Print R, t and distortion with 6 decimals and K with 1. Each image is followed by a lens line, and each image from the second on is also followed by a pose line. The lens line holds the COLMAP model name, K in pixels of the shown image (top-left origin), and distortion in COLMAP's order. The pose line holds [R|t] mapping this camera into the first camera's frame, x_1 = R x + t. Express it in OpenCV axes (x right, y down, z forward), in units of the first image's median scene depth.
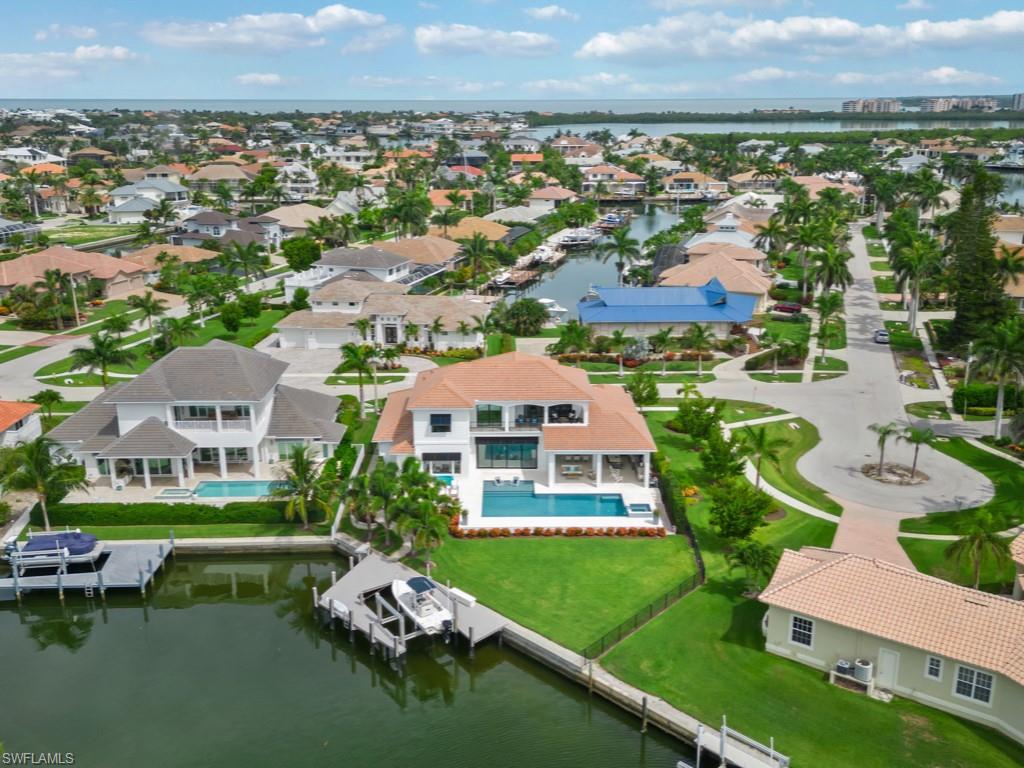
lens RADIAL K [[928.1, 0, 512.0], [0, 928.1, 384.0], [0, 0, 1]] dist [0.099792, -0.145679]
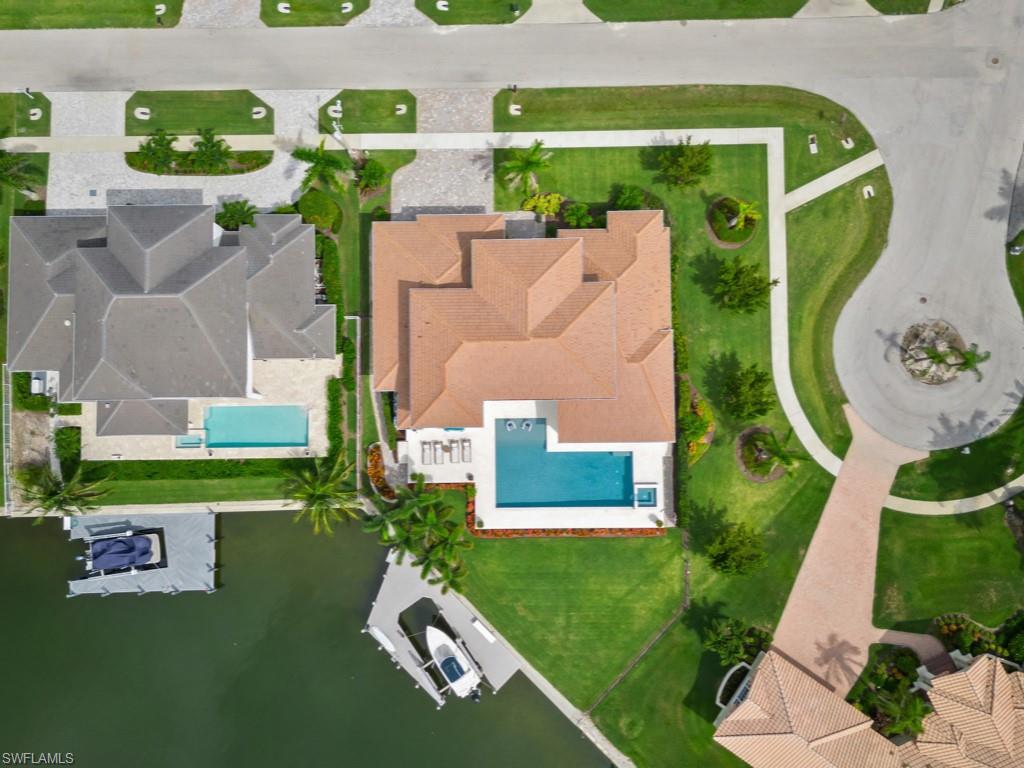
lens RADIAL K [[928.1, 0, 512.0], [0, 928.1, 384.0], [0, 0, 1]] dist [0.099792, -0.145679]
pose [[0.999988, -0.004273, 0.002498, -0.015504], [-0.000753, 0.367437, 0.930048, -0.851188], [-0.004892, -0.930038, 0.367430, 0.707560]]
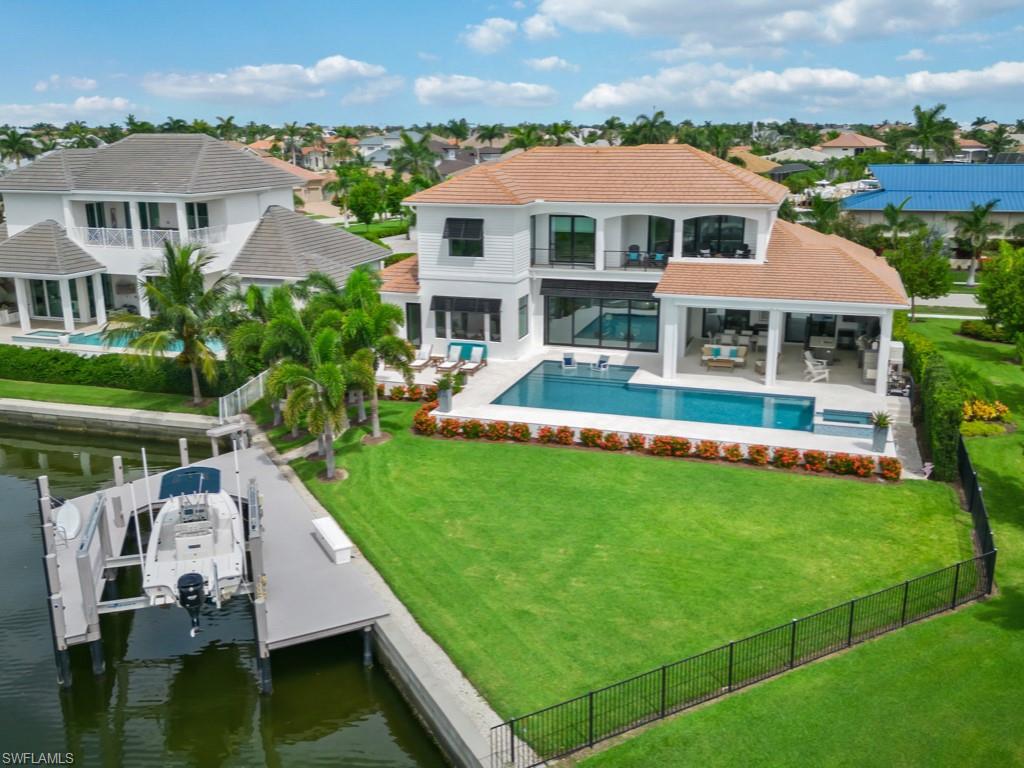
lens RADIAL K [[928.1, 0, 512.0], [0, 928.1, 384.0], [0, 0, 1]] dist [0.099792, -0.145679]
pose [[0.946498, 0.076614, -0.313484, 0.121529], [-0.085127, 0.996278, -0.013537, 0.132004], [0.311281, 0.039498, 0.949497, 0.523812]]
